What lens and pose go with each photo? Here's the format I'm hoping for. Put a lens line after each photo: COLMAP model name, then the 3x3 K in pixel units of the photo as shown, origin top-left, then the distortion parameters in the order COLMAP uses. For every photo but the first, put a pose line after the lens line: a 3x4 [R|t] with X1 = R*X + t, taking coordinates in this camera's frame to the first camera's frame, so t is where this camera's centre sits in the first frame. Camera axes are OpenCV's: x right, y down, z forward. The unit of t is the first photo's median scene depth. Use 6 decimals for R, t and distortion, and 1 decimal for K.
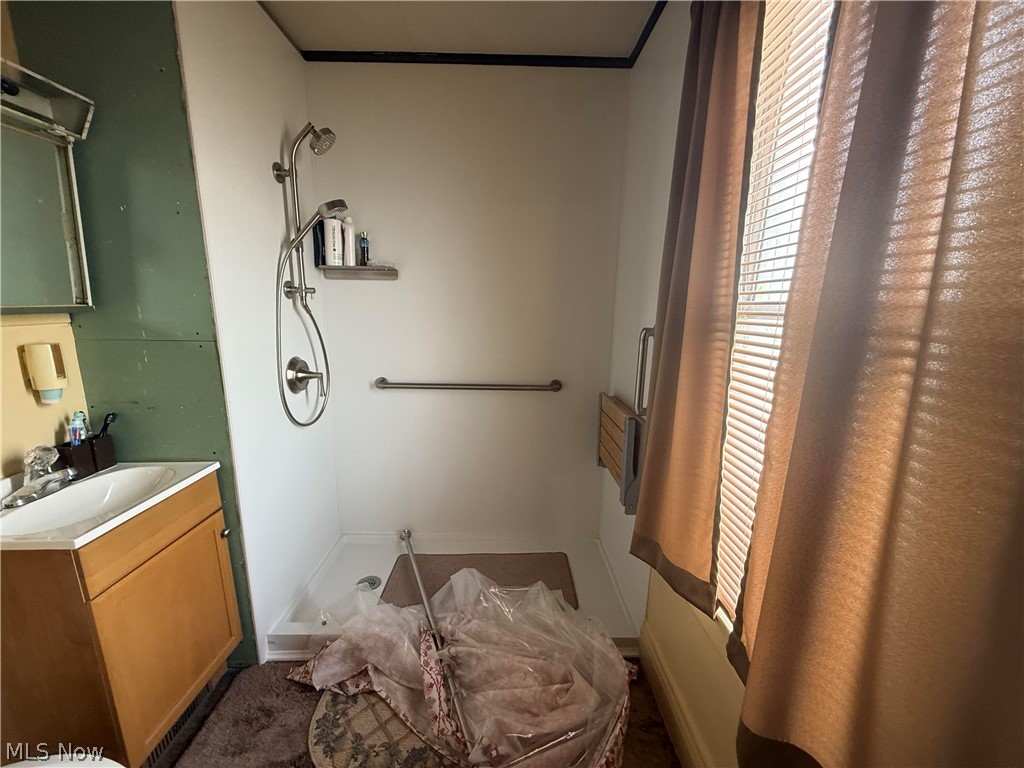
lens RADIAL K [[408.0, 0, 508.2], [0, 408.0, 386.2], [0, 0, 1]] dist [0.001369, 0.000449]
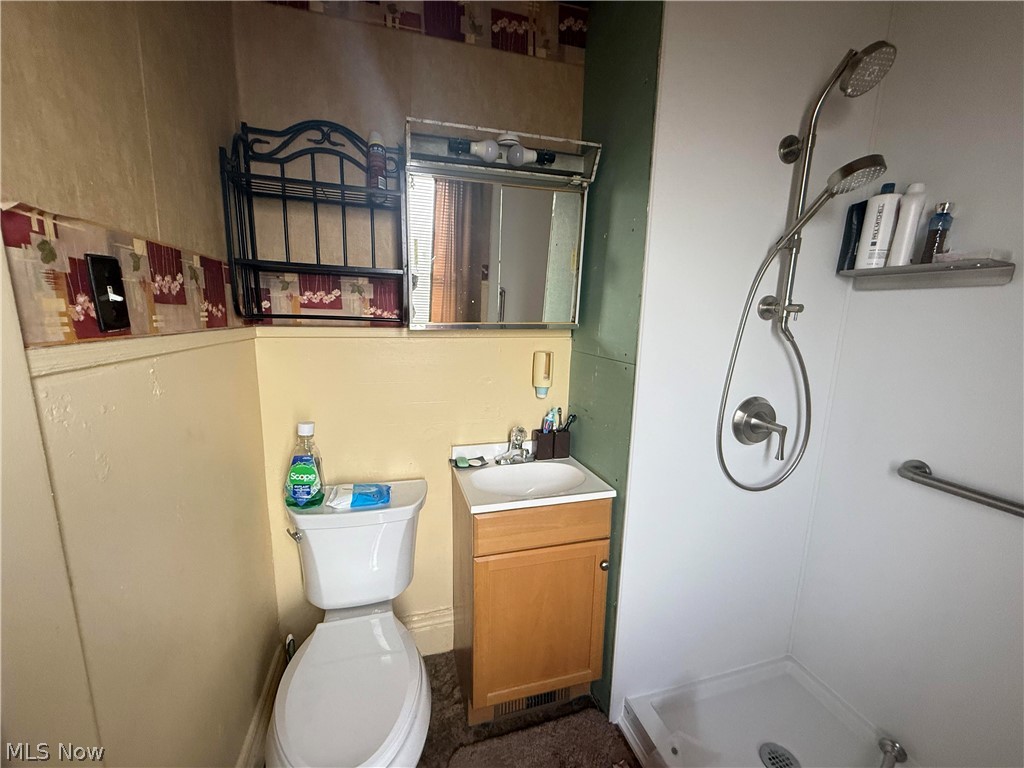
lens RADIAL K [[408.0, 0, 508.2], [0, 408.0, 386.2], [0, 0, 1]] dist [0.001369, 0.000449]
pose [[0.280619, 0.163910, -0.945720, 0.063517], [-0.208803, 0.972138, 0.106532, -0.087966], [0.936832, 0.167574, 0.307025, 0.400583]]
